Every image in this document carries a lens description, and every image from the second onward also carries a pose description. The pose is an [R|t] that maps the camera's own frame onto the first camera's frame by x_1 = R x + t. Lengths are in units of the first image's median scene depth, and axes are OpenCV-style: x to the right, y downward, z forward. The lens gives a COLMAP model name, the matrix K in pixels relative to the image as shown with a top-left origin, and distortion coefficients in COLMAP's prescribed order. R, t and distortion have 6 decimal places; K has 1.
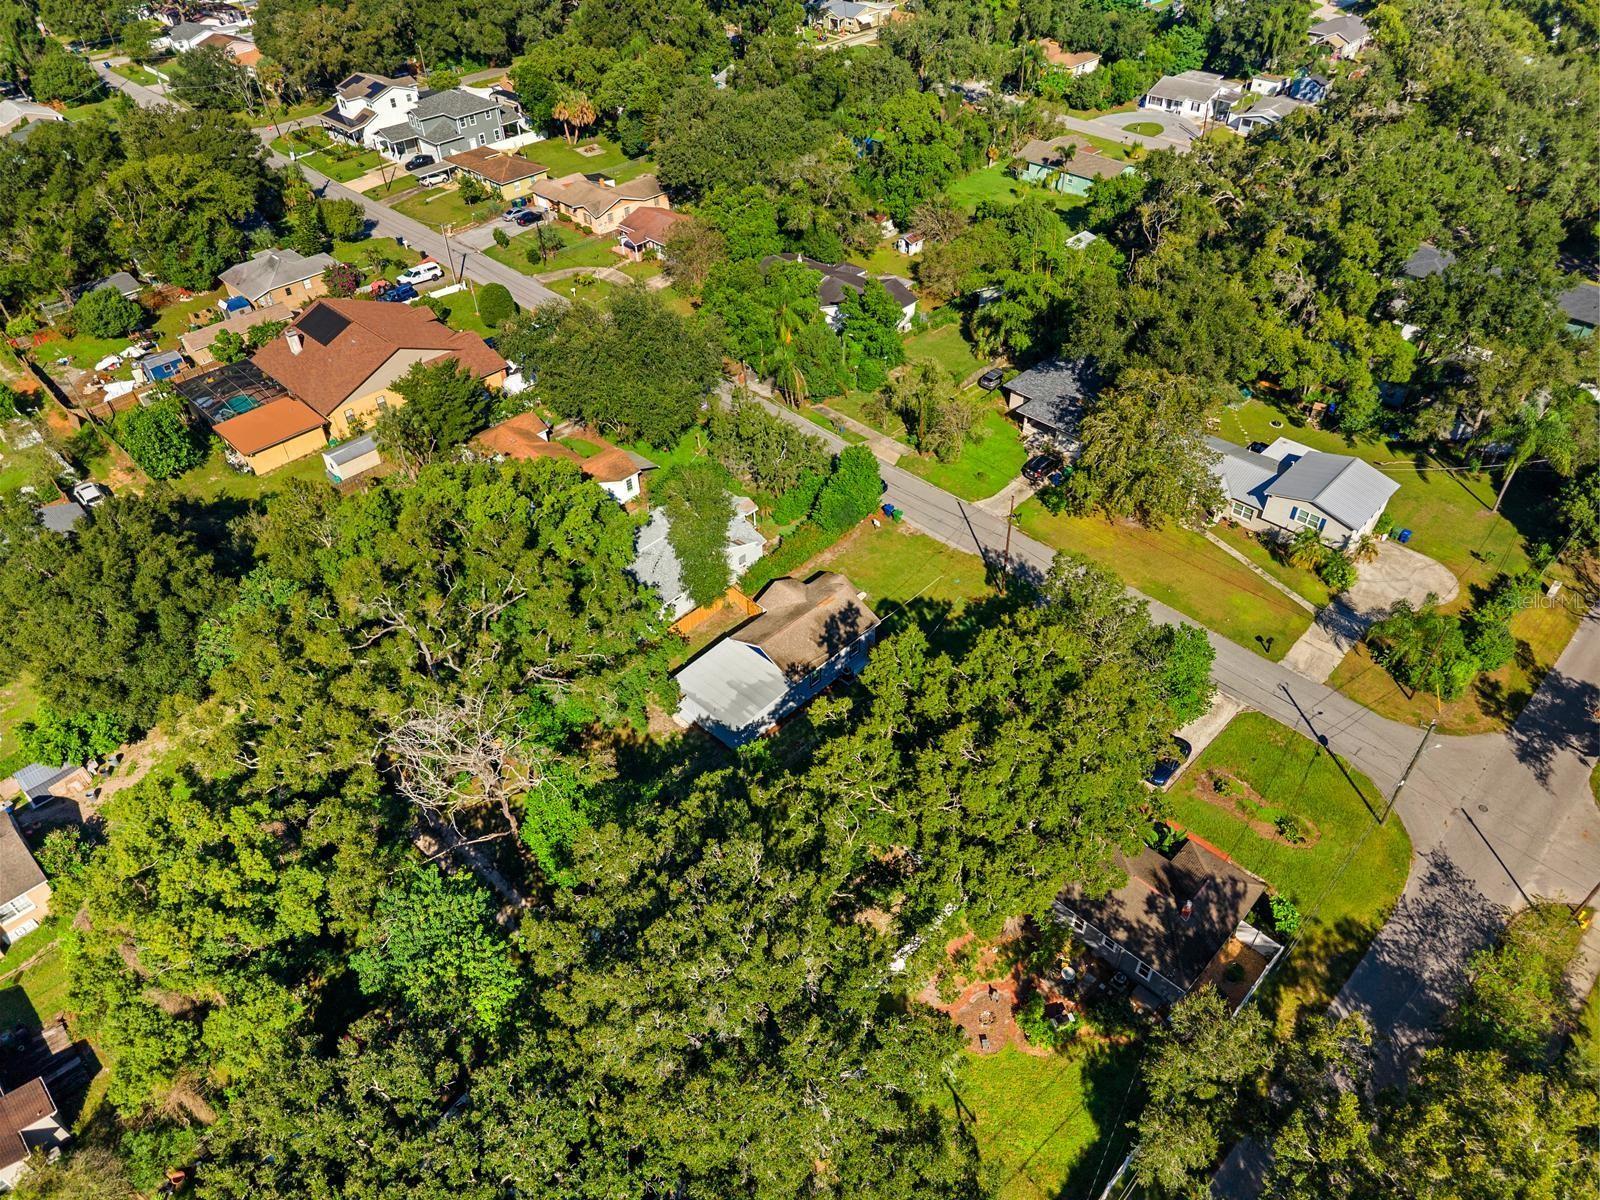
lens RADIAL K [[1111.9, 0, 807.7], [0, 1111.9, 598.3], [0, 0, 1]] dist [-0.000523, -0.010284]
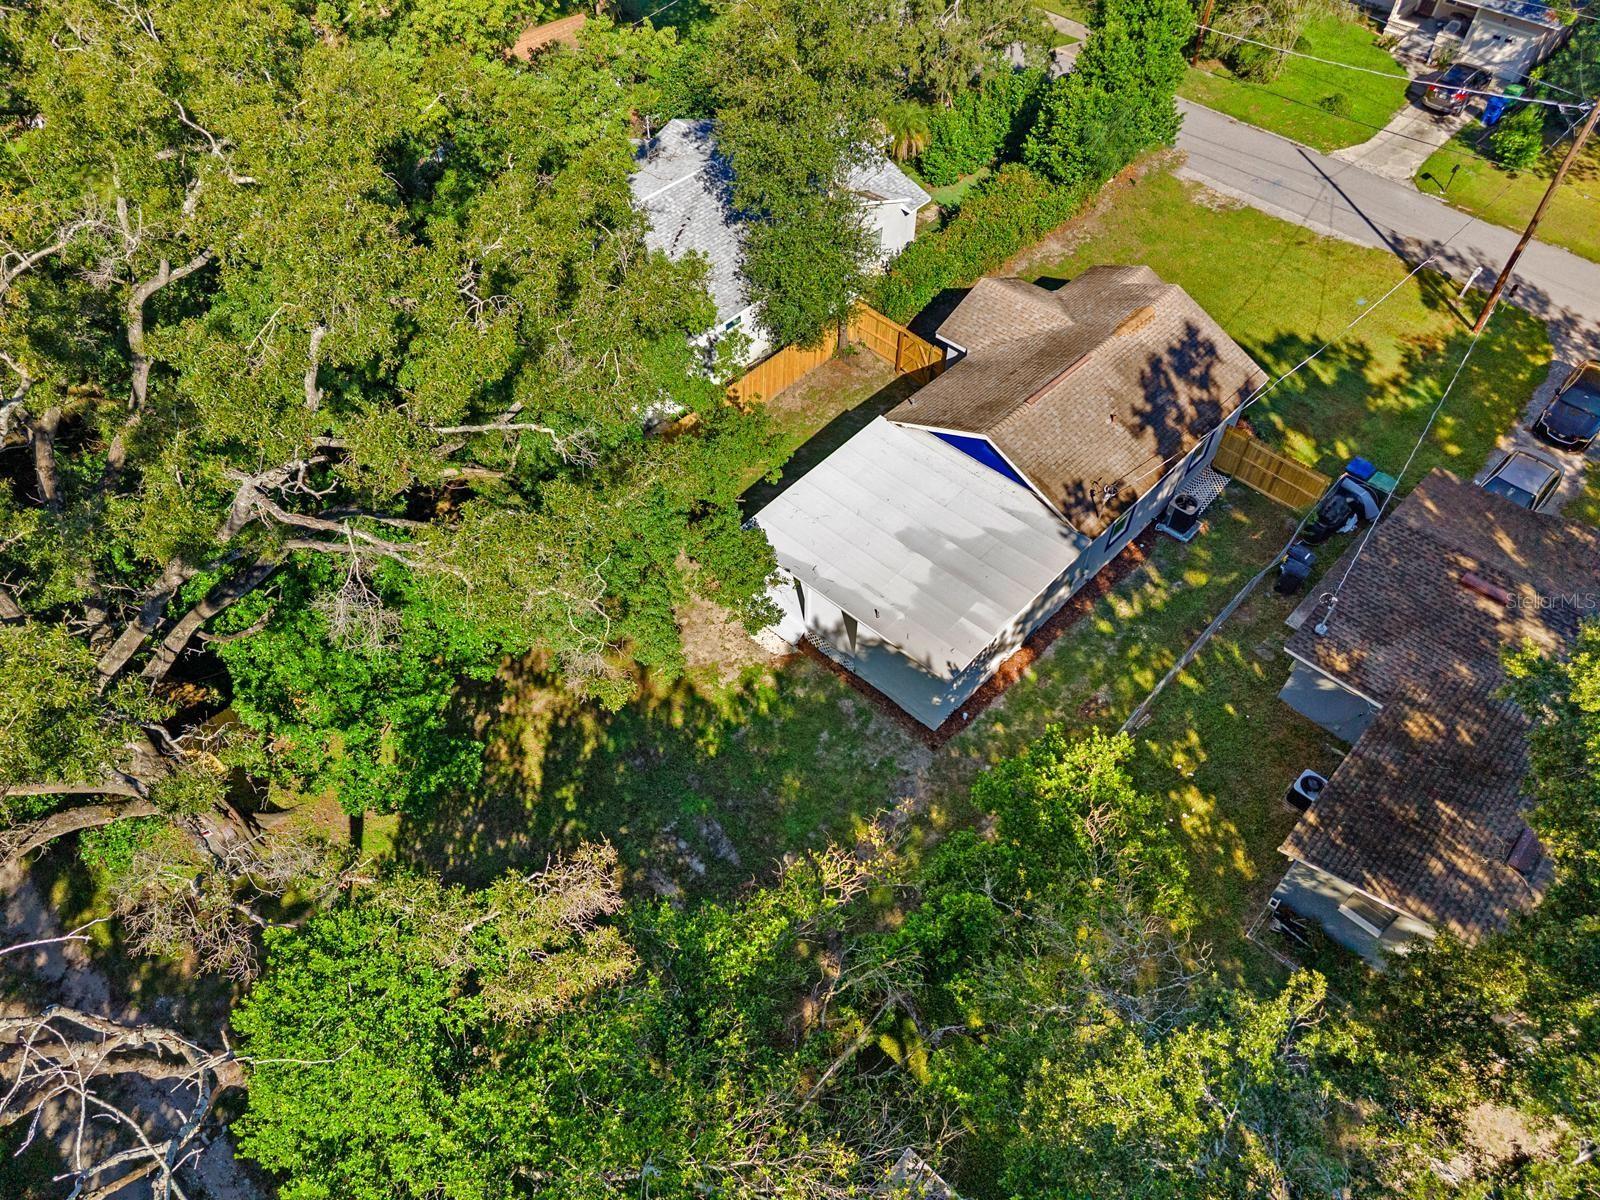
lens RADIAL K [[1111.9, 0, 795.0], [0, 1111.9, 608.3], [0, 0, 1]] dist [-0.000523, -0.010284]
pose [[0.999599, 0.001823, 0.028269, -0.111826], [-0.006122, 0.988246, 0.152751, 0.043015], [-0.027658, -0.152863, 0.987860, 0.615269]]
